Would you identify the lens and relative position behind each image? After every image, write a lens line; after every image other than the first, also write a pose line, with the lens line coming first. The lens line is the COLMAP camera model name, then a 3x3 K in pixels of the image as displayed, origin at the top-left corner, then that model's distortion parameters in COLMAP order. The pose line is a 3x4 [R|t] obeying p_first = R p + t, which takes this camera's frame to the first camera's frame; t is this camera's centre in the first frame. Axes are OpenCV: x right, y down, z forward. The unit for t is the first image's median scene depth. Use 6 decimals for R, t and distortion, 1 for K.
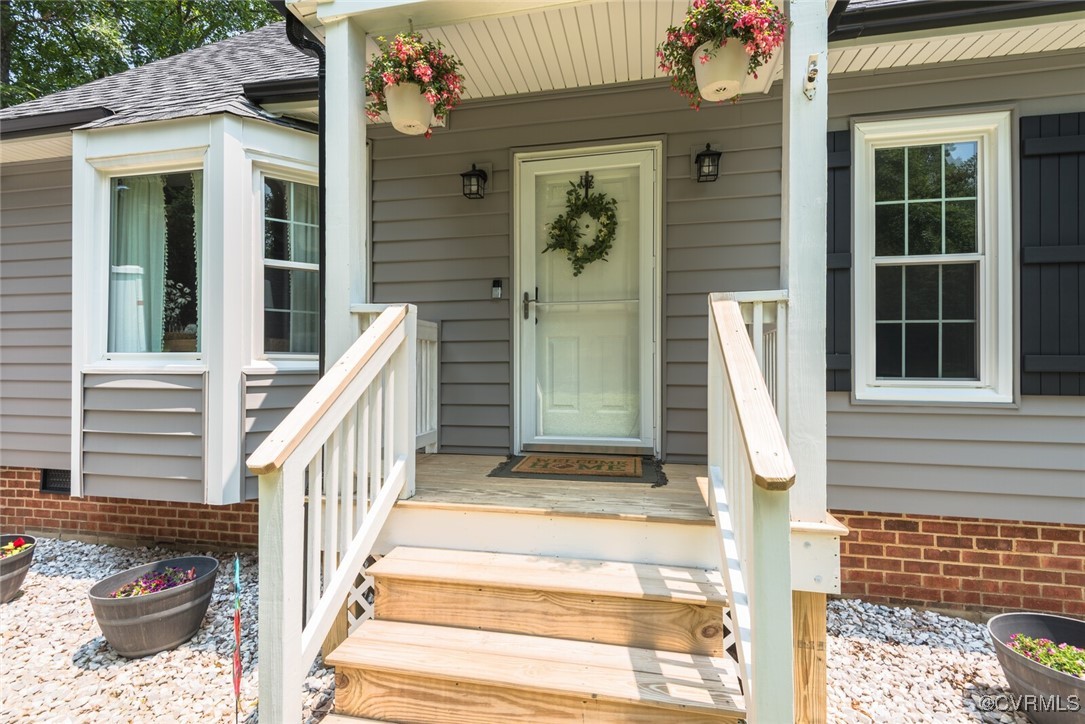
lens RADIAL K [[504.3, 0, 550.8], [0, 504.3, 362.1], [0, 0, 1]] dist [0.028832, -0.018079]
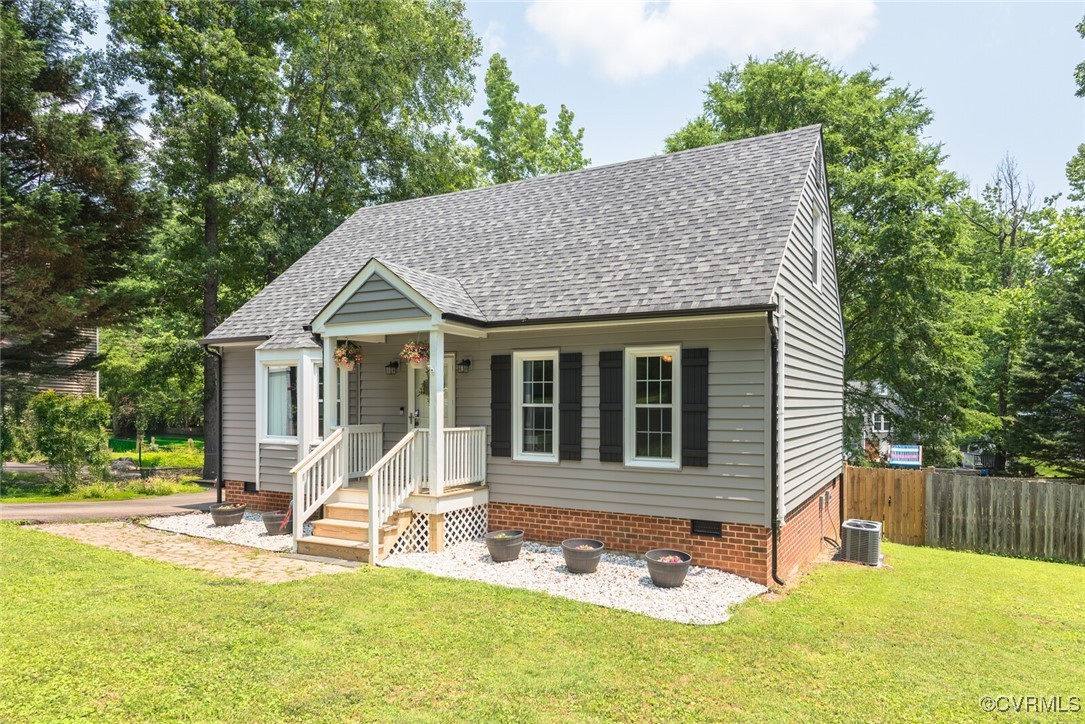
lens RADIAL K [[655.6, 0, 606.9], [0, 655.6, 402.8], [0, 0, 1]] dist [0.028534, -0.001132]
pose [[0.966880, 0.001016, -0.255230, 1.742387], [0.001104, 0.999966, 0.008164, -0.220923], [0.255230, -0.008175, 0.966846, -1.900722]]
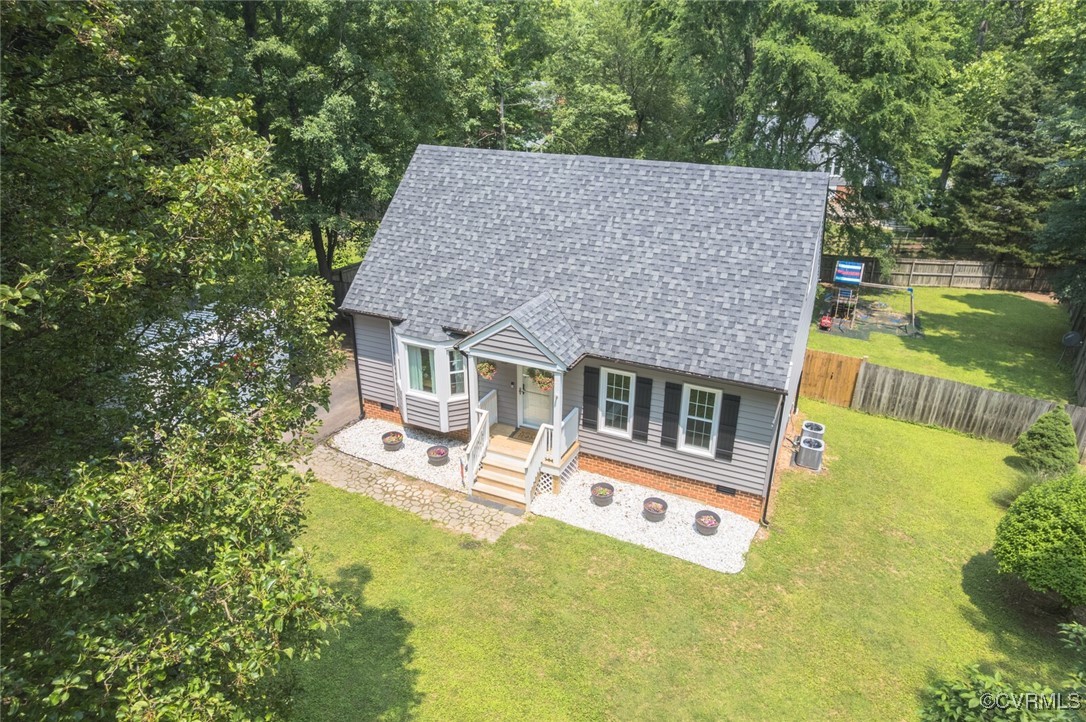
lens RADIAL K [[703.8, 0, 543.7], [0, 703.8, 358.7], [0, 0, 1]] dist [-0.080667, 0.073061]
pose [[0.973897, 0.096991, -0.205223, 1.140747], [-0.002439, 0.908531, 0.417810, -2.464027], [0.226975, -0.406403, 0.885053, -3.348858]]
